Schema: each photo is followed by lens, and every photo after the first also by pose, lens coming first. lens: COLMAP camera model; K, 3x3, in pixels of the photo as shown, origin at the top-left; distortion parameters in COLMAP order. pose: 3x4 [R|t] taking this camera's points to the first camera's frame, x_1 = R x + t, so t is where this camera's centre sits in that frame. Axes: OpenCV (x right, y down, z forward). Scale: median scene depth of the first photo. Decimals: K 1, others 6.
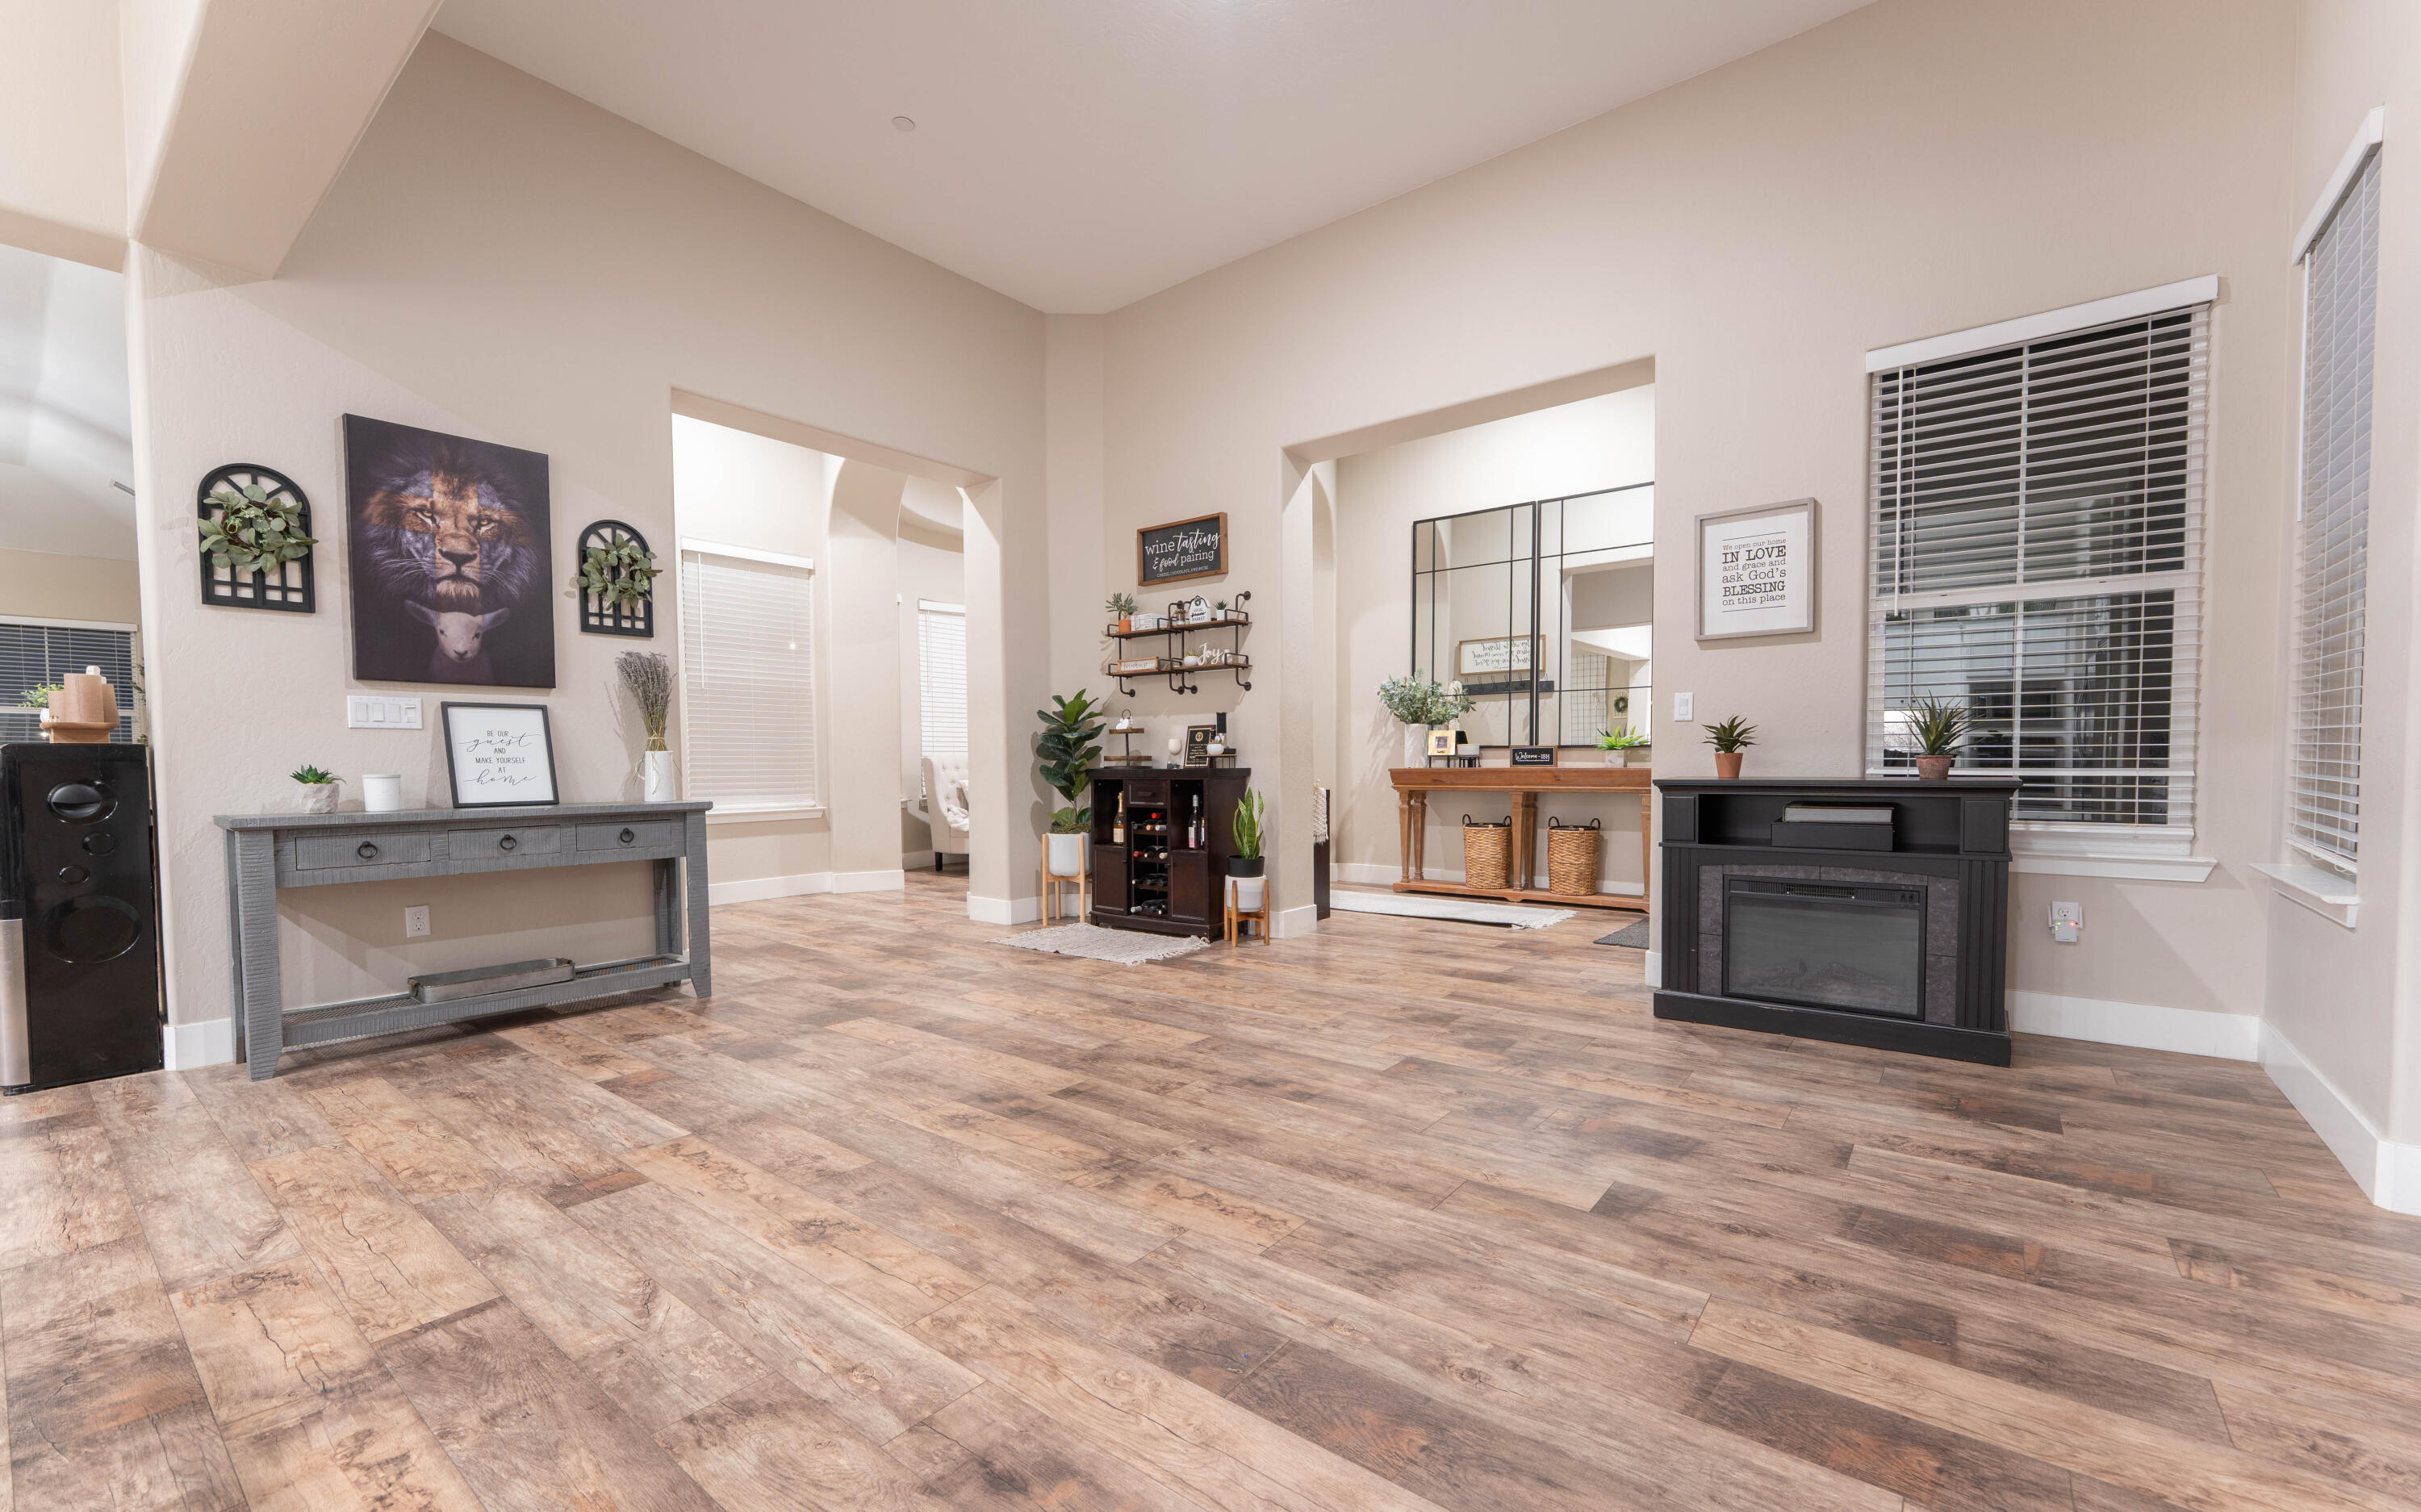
lens RADIAL K [[978.9, 0, 1212.8], [0, 978.9, 798.1], [0, 0, 1]] dist [-0.000065, -0.000007]
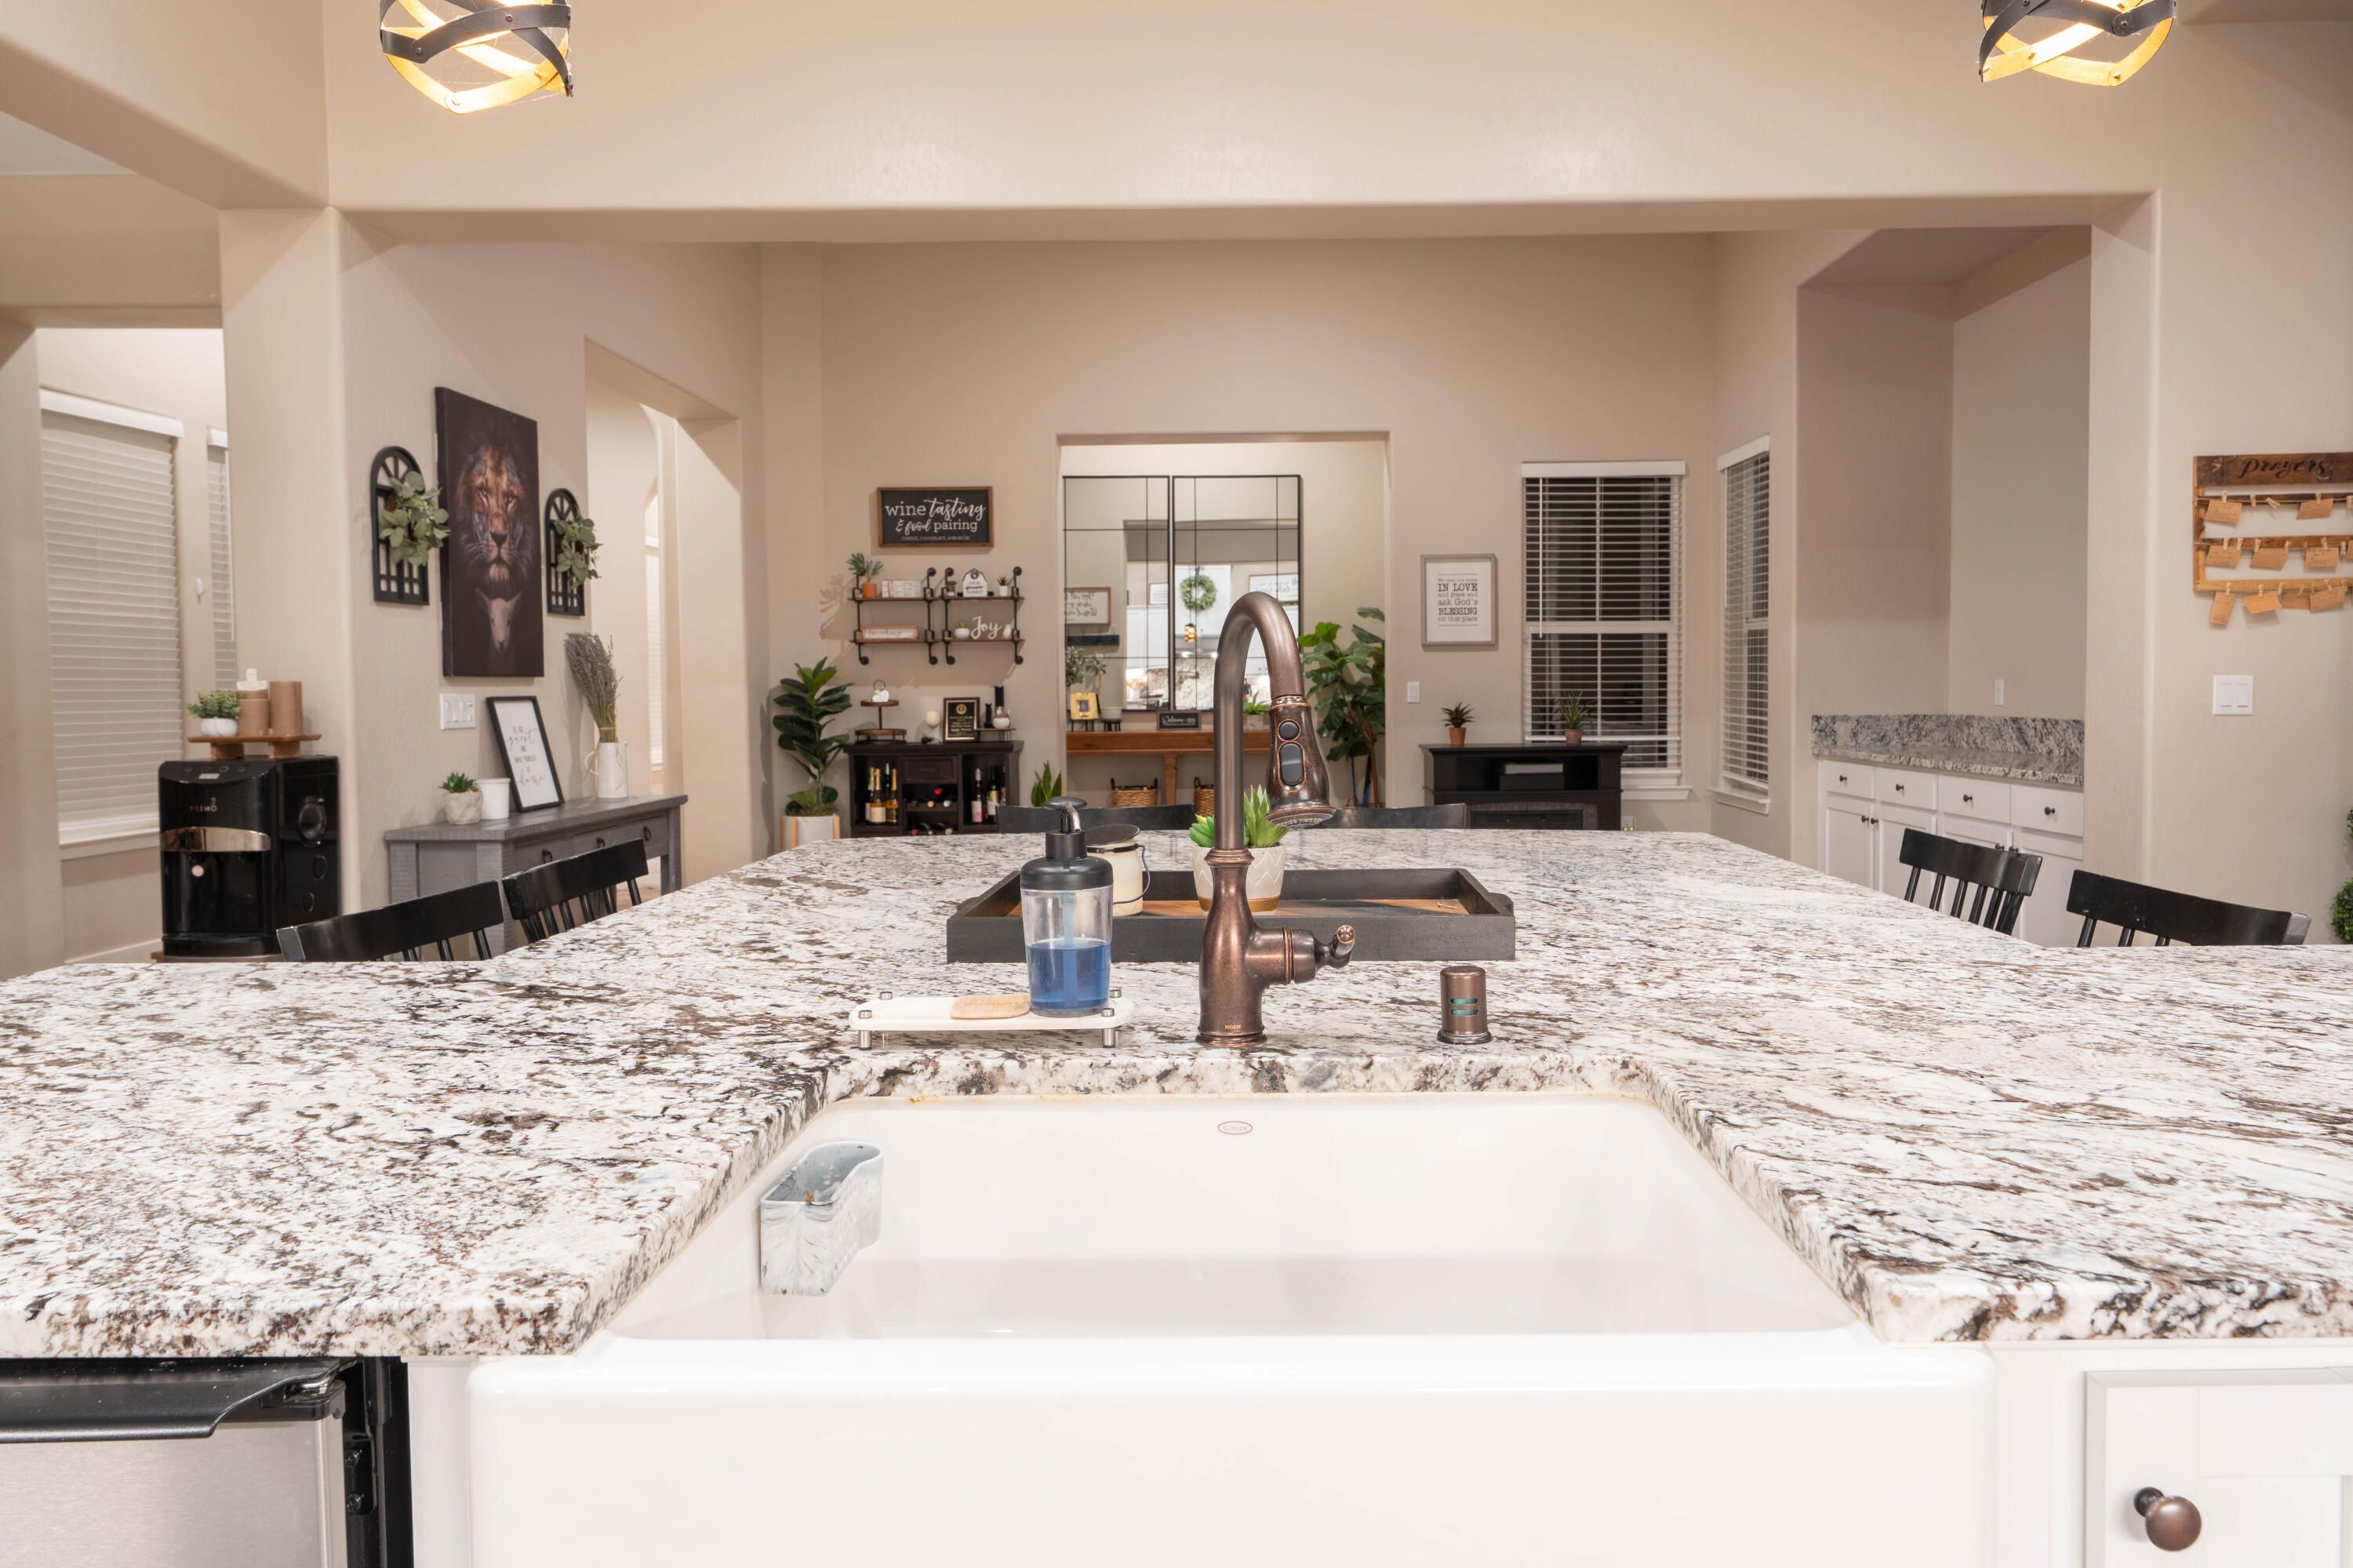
lens RADIAL K [[1466.3, 0, 1259.4], [0, 1466.3, 737.8], [0, 0, 1]] dist [0.000568, 0.000121]
pose [[0.777460, -0.021661, 0.628559, -0.732728], [0.026620, 0.999644, 0.001523, -0.029406], [-0.628369, 0.015548, 0.777760, -0.341784]]
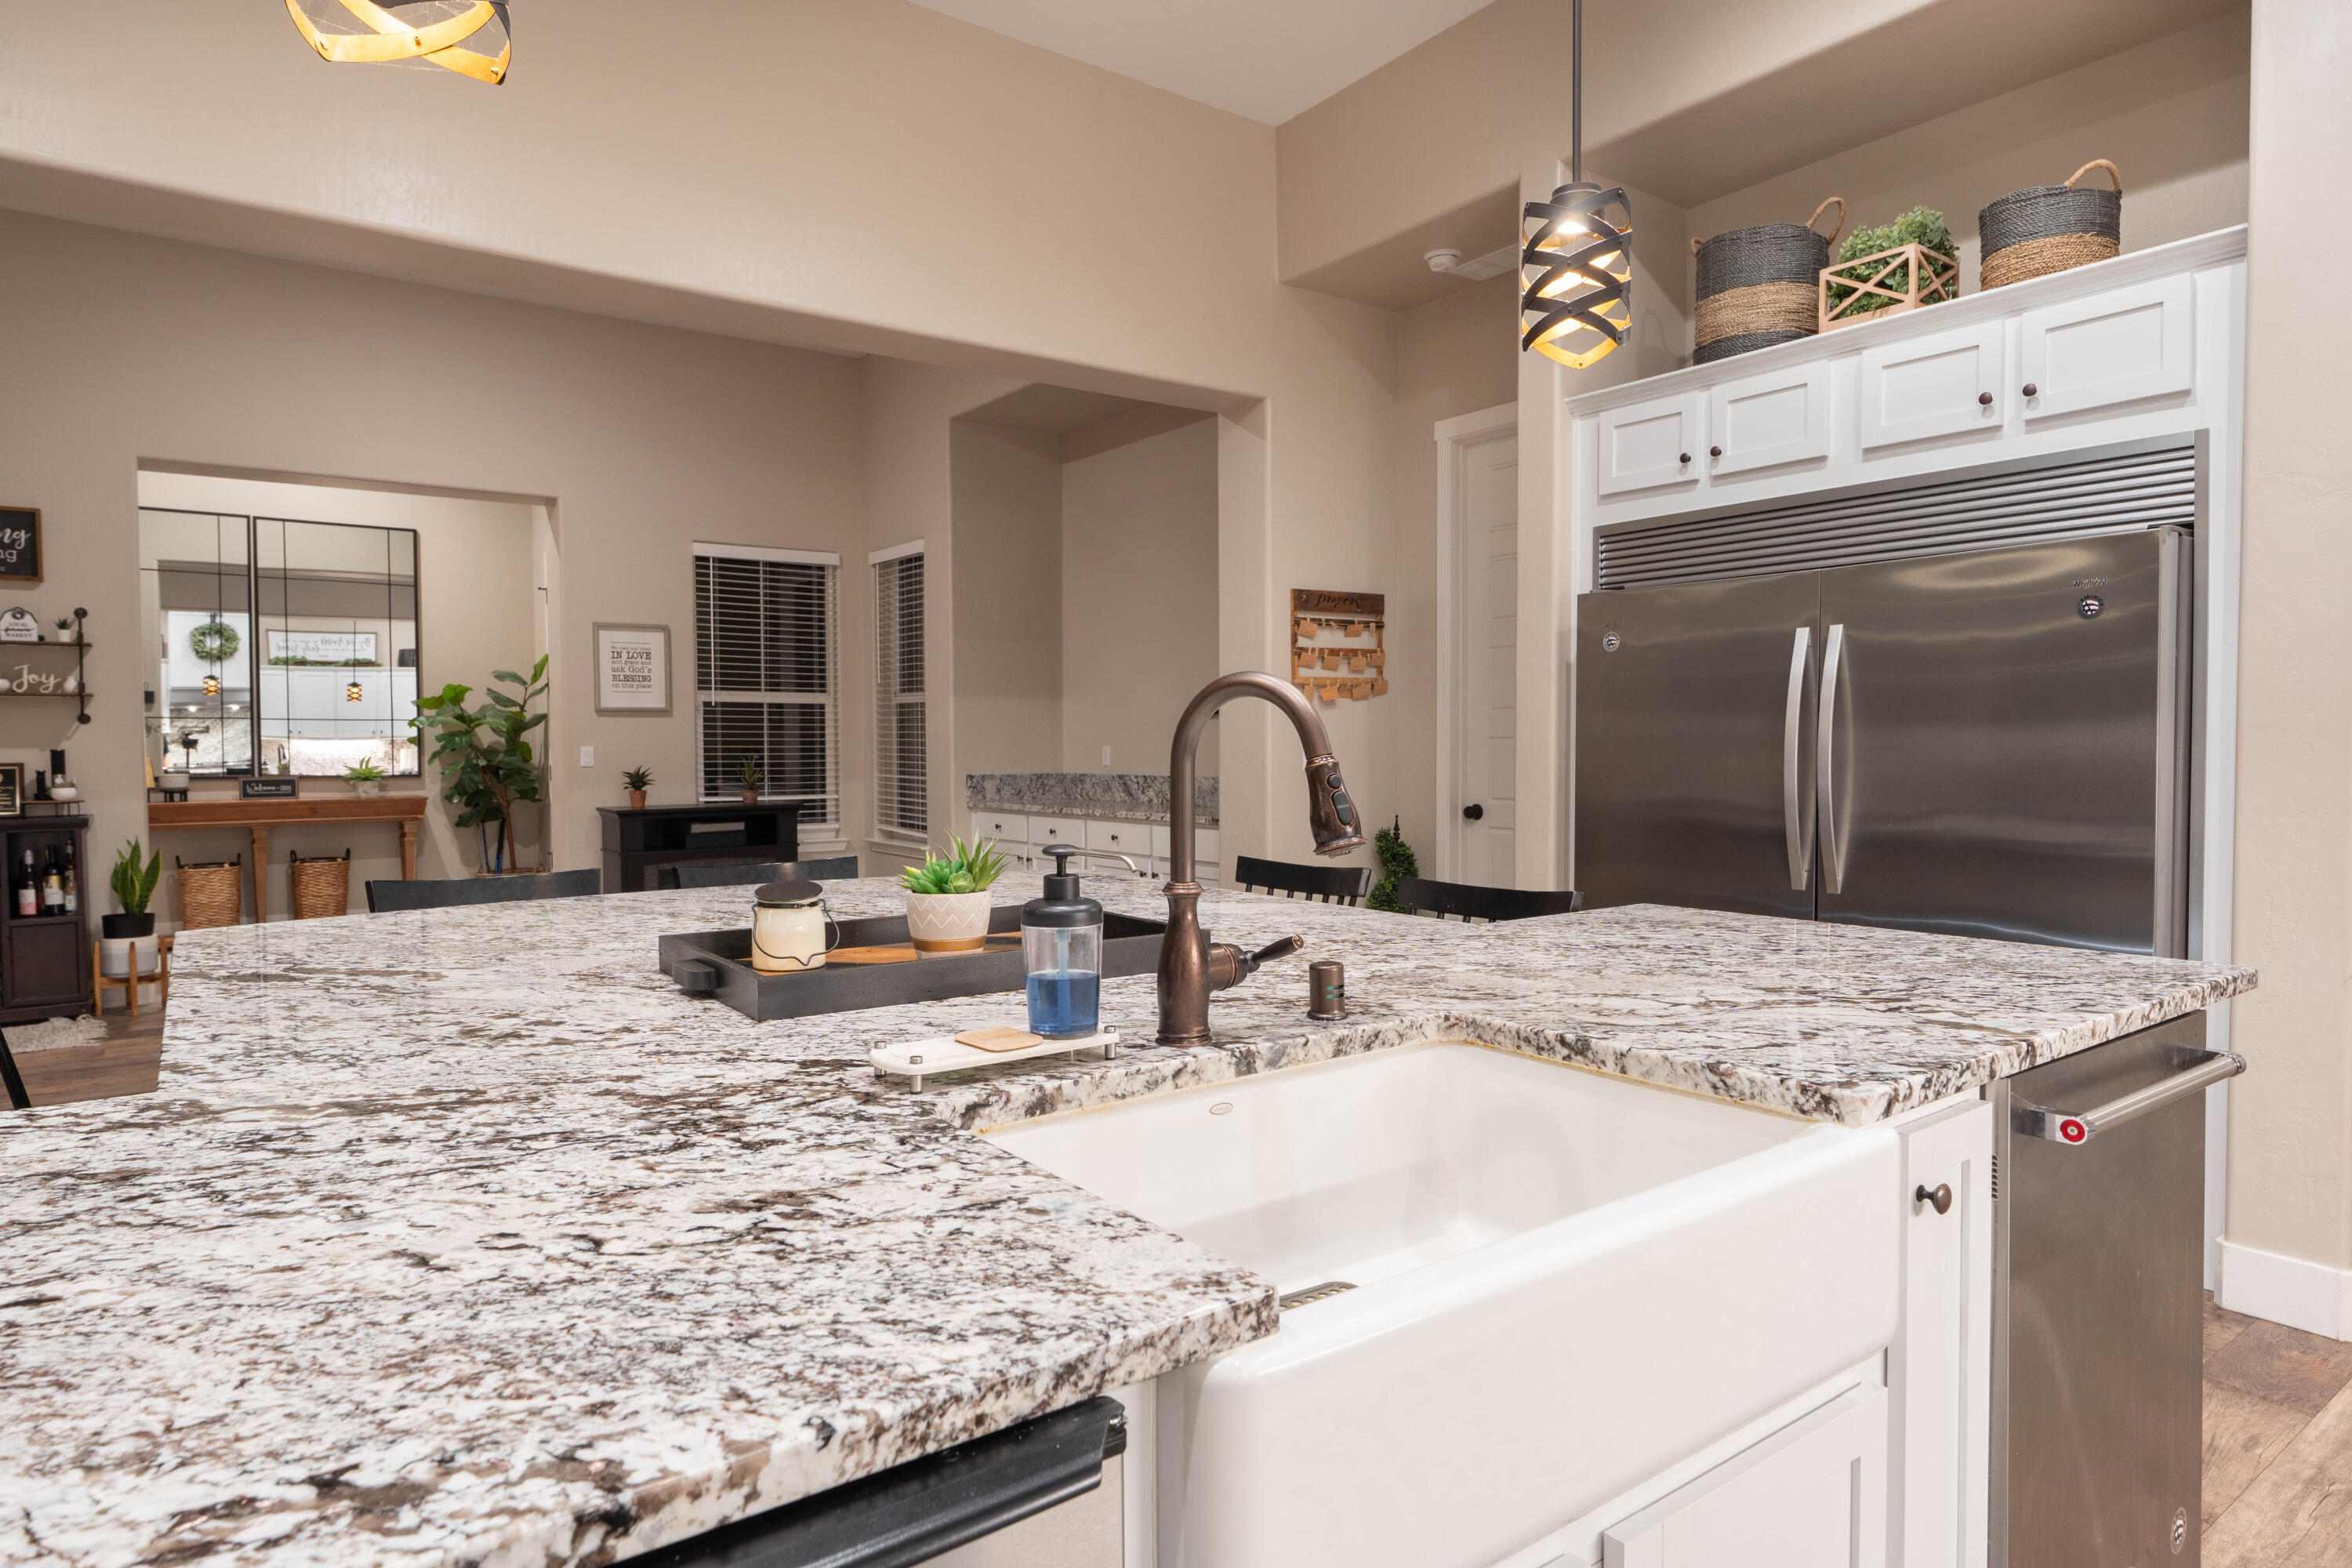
lens RADIAL K [[1317.0, 0, 1176.0], [0, 1317.0, 784.0], [0, 0, 1]] dist [0.002734, -0.000291]
pose [[0.256168, -0.022863, 0.966362, -0.838999], [0.040471, 0.999097, 0.012909, -0.033826], [-0.965785, 0.035803, 0.256862, -0.215921]]
